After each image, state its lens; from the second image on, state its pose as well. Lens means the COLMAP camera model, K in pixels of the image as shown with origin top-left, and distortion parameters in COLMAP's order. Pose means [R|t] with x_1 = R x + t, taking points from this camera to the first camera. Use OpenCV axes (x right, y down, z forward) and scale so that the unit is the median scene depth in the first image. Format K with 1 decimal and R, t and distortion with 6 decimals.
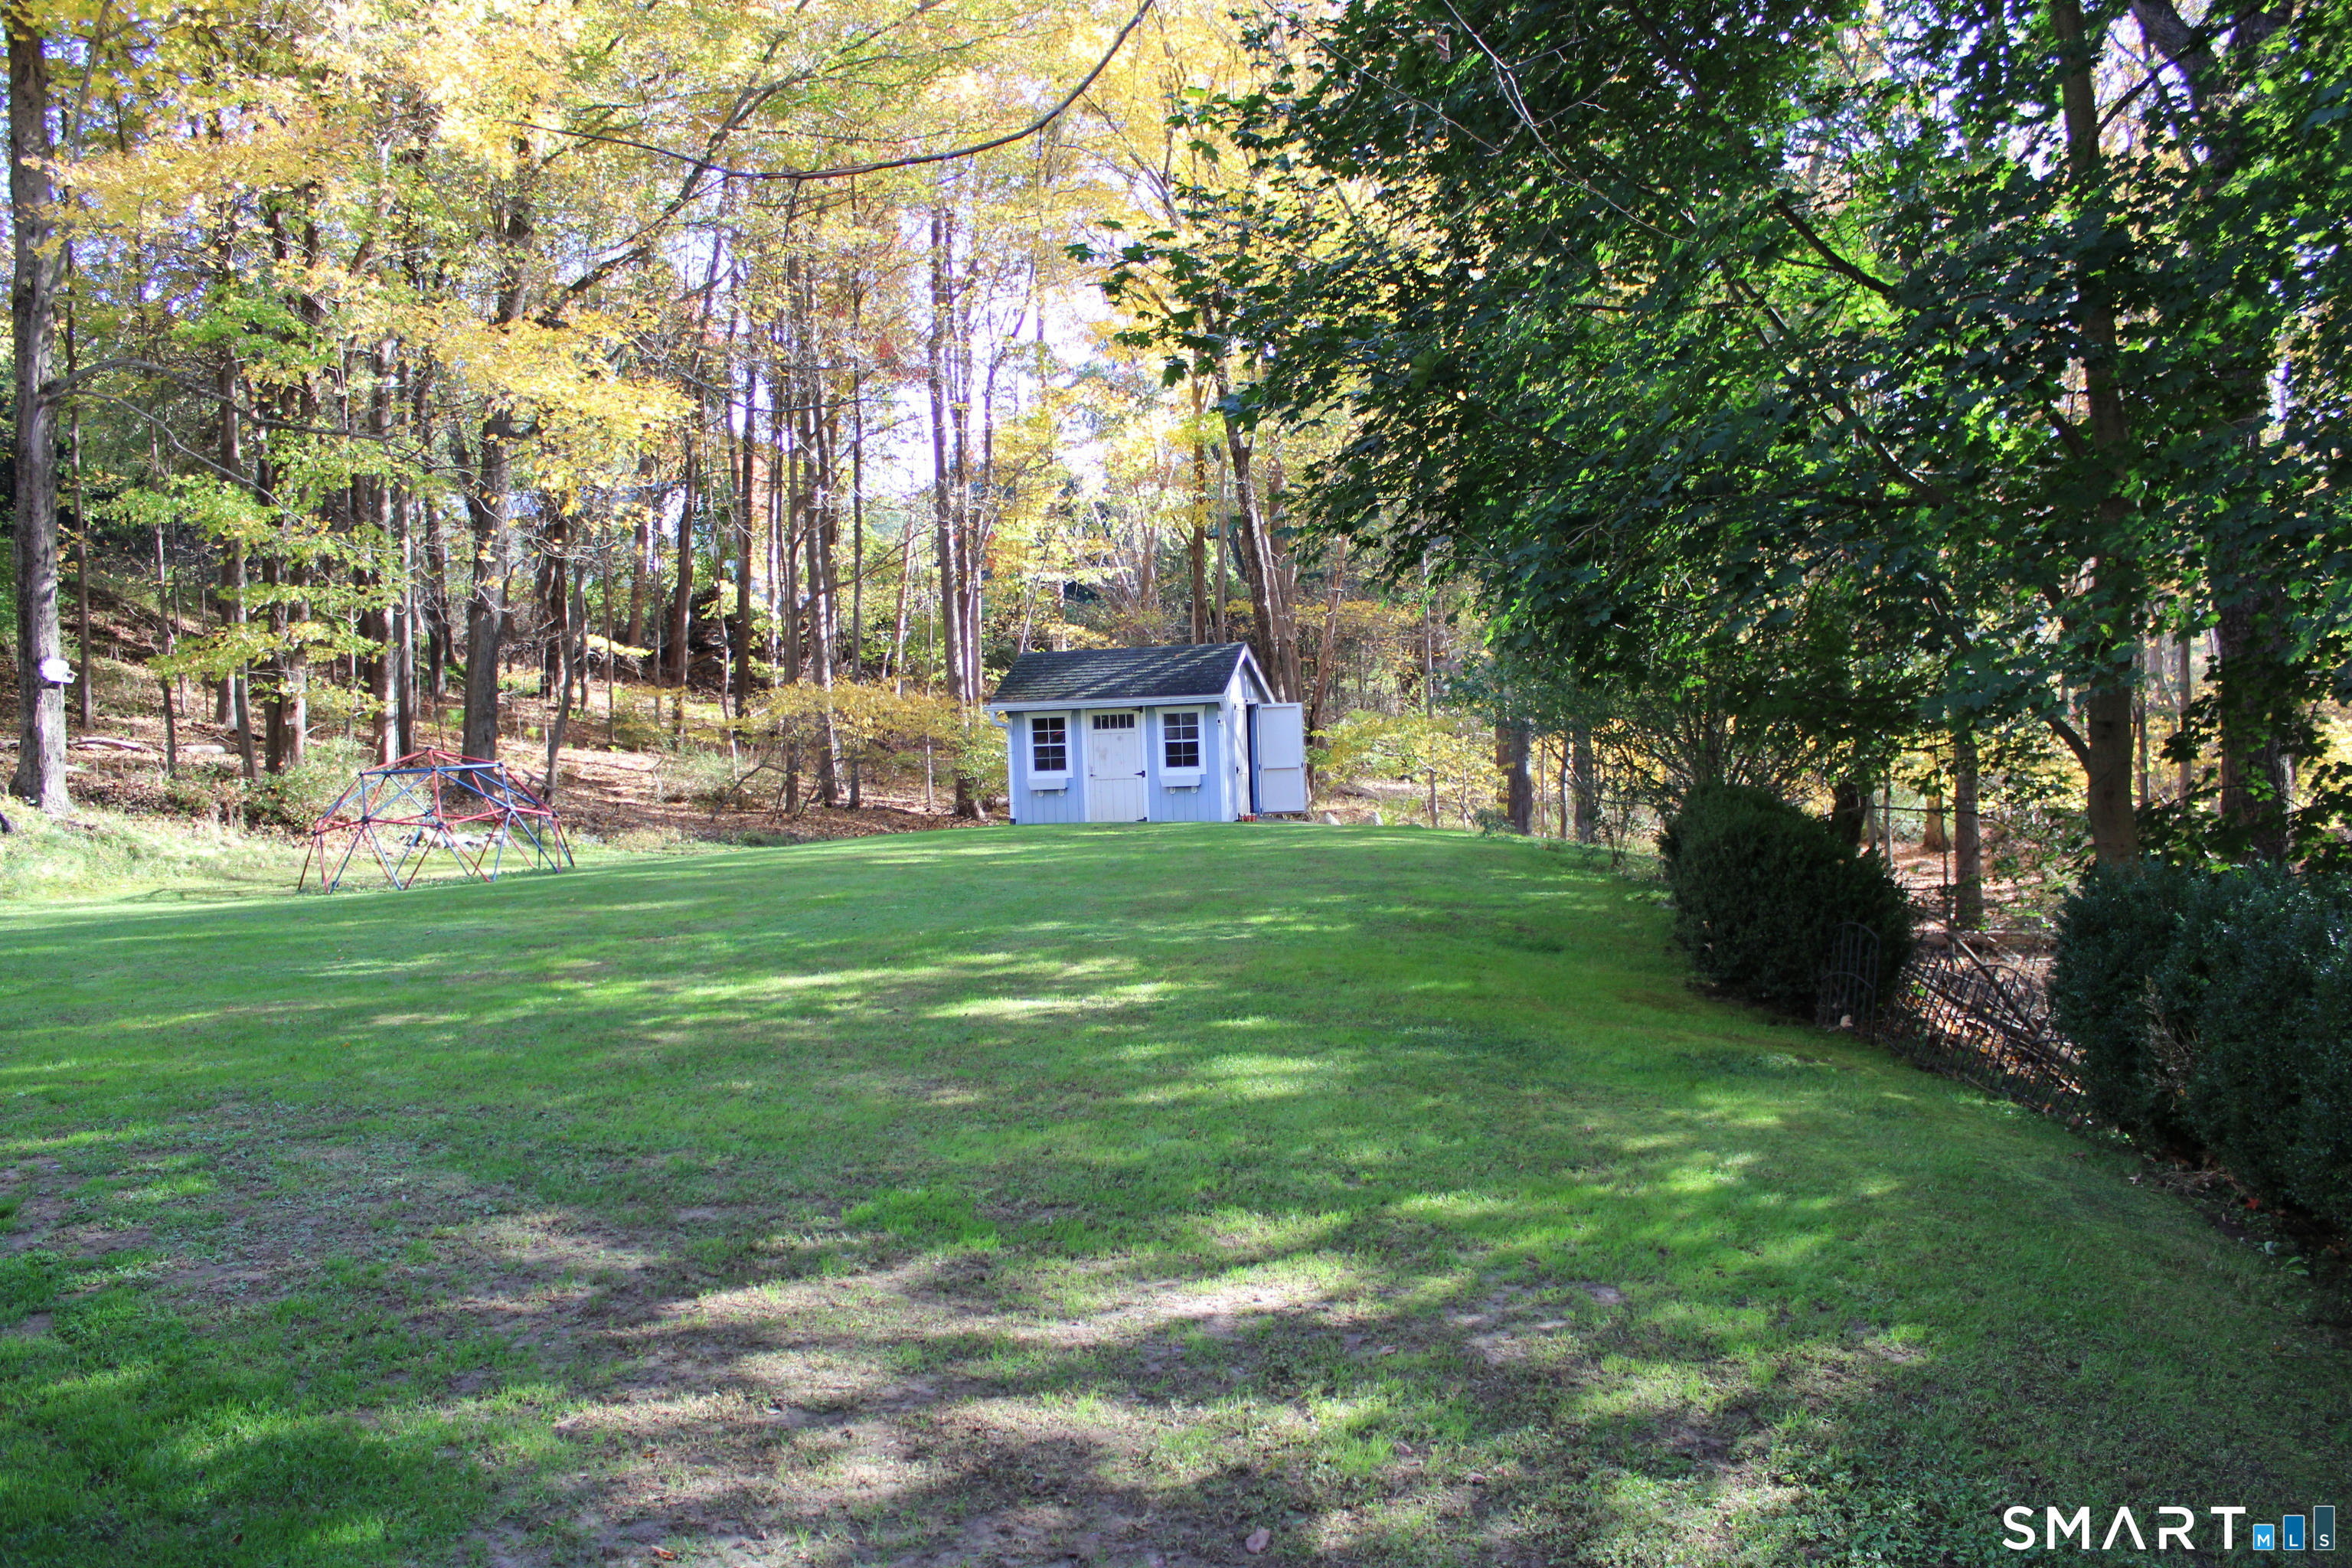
lens RADIAL K [[1953.1, 0, 1176.1], [0, 1953.1, 785.5], [0, 0, 1]] dist [0.001123, 0.000119]
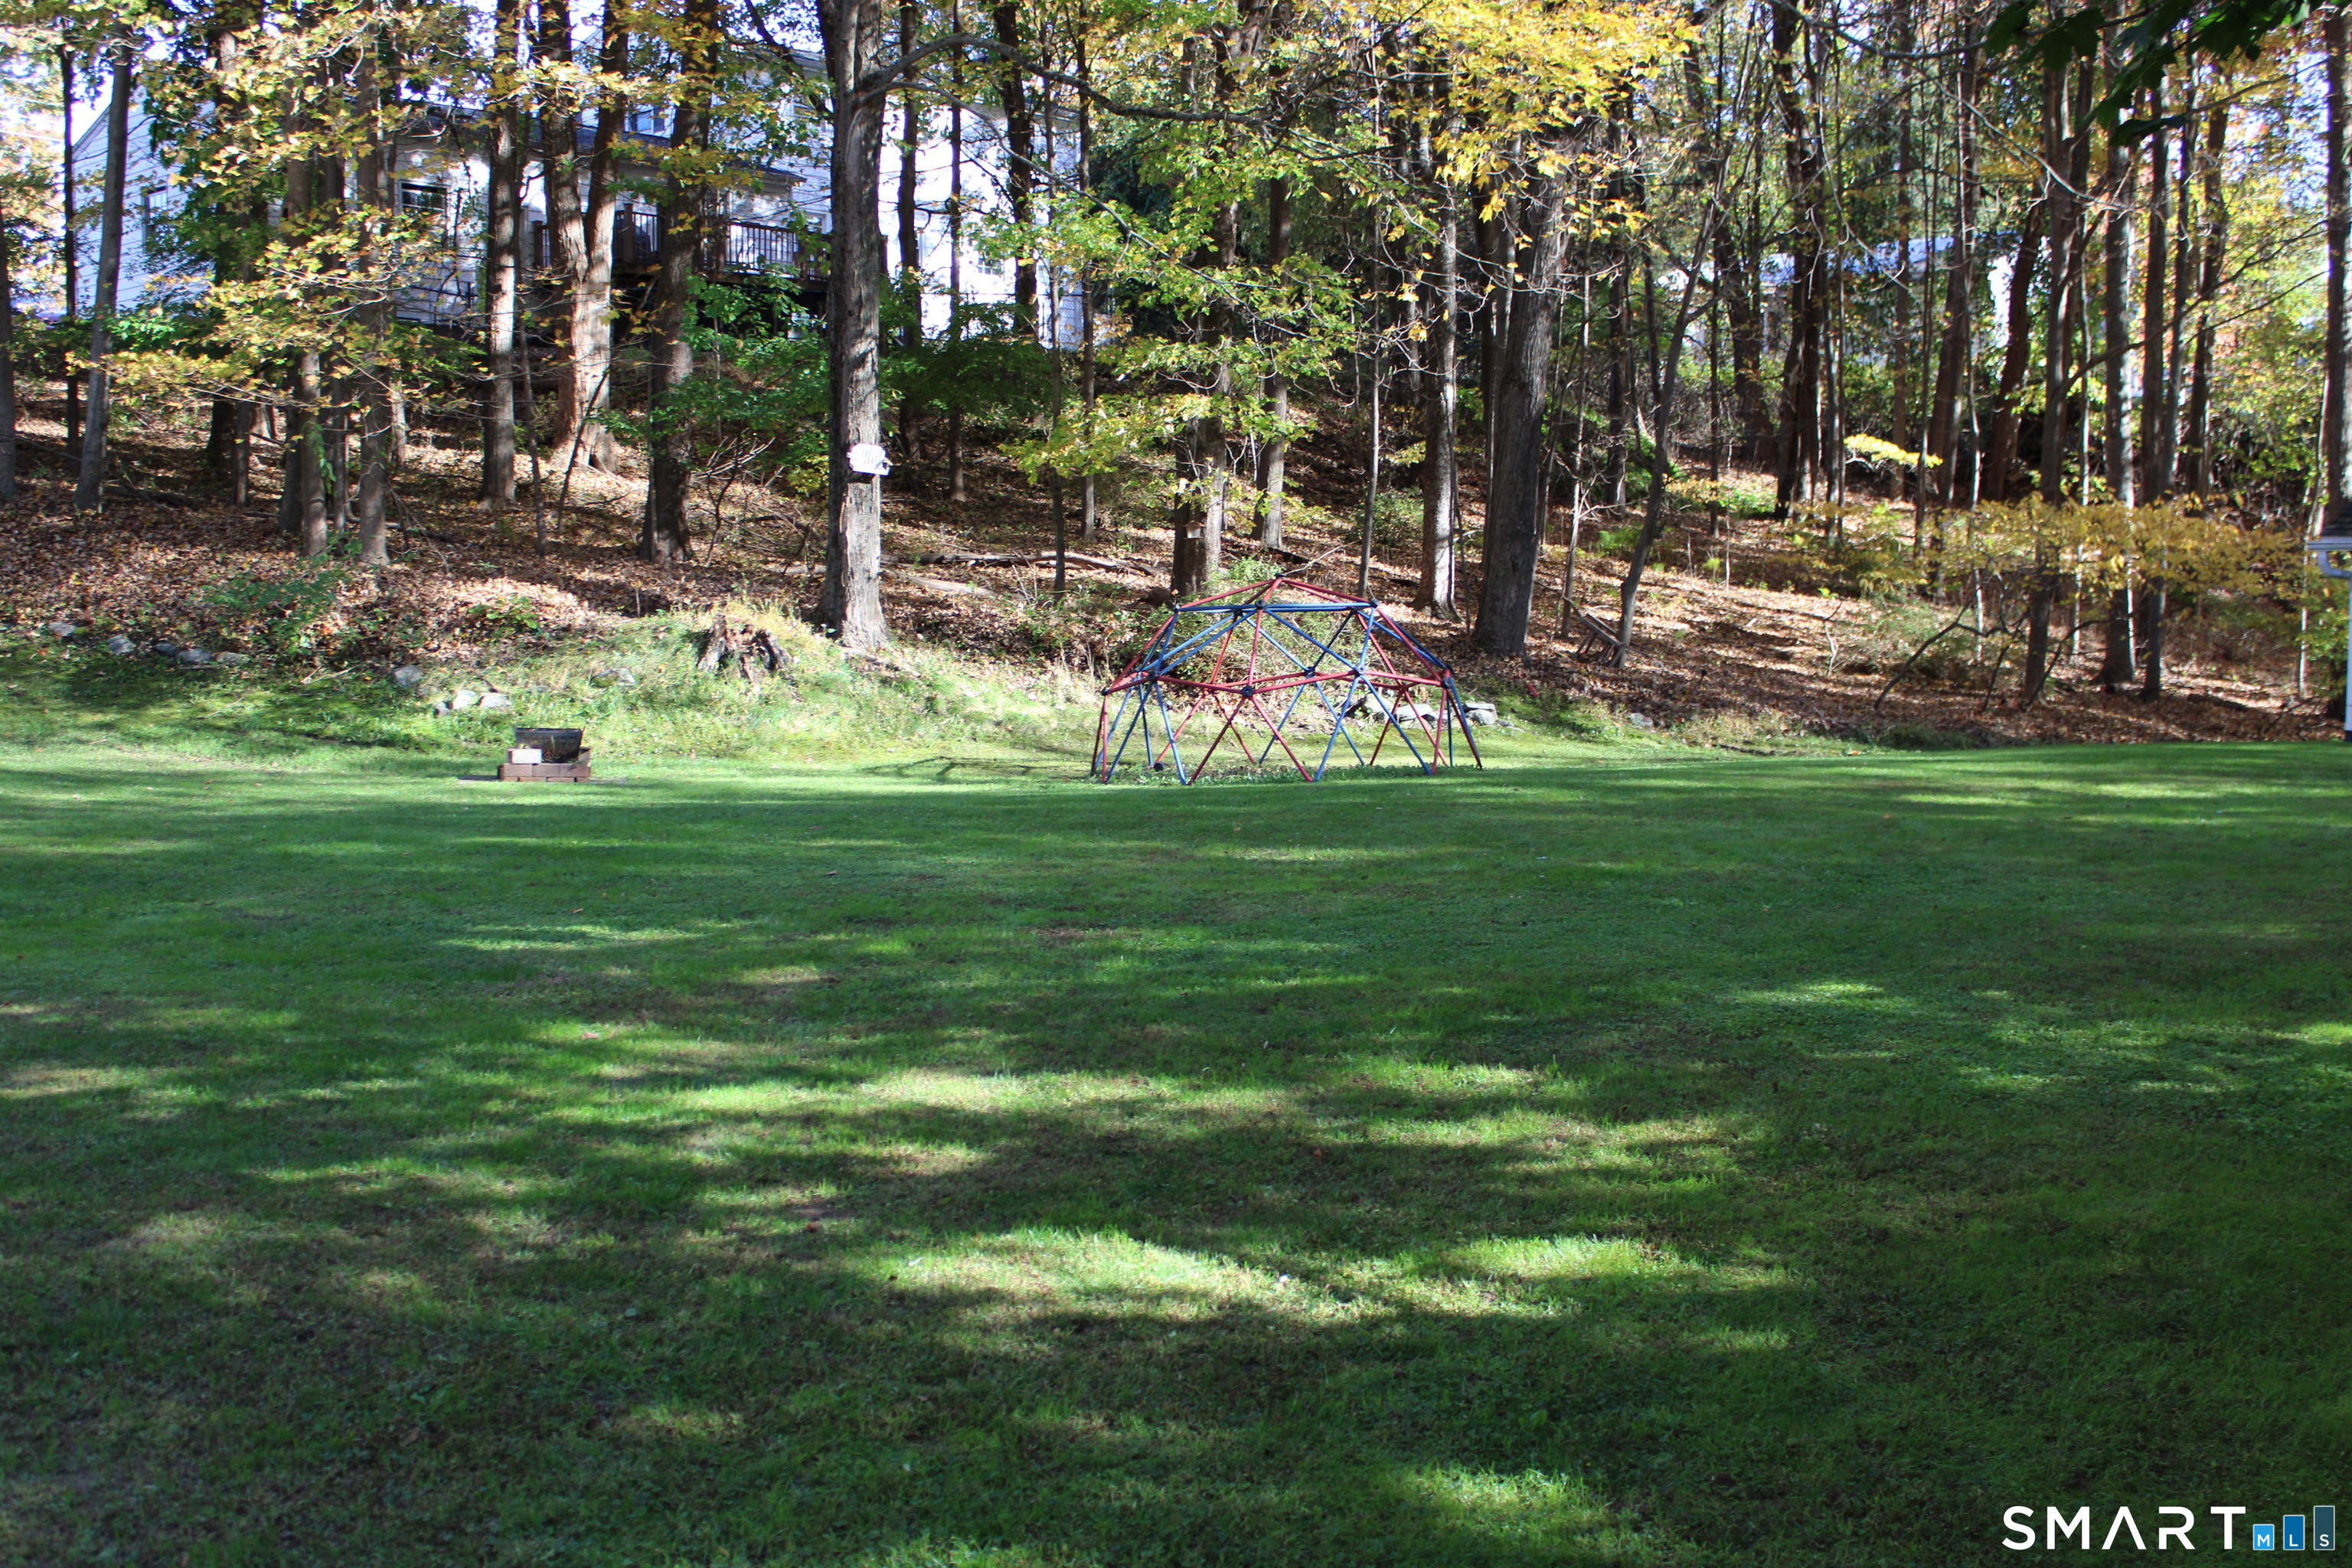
lens RADIAL K [[2499.3, 0, 1175.8], [0, 2499.3, 779.5], [0, 0, 1]] dist [-0.084437, 0.000000]
pose [[0.817002, 0.077309, -0.571430, 0.079029], [-0.045074, 0.996502, 0.070373, -0.007722], [0.574871, -0.031738, 0.817628, 0.250246]]
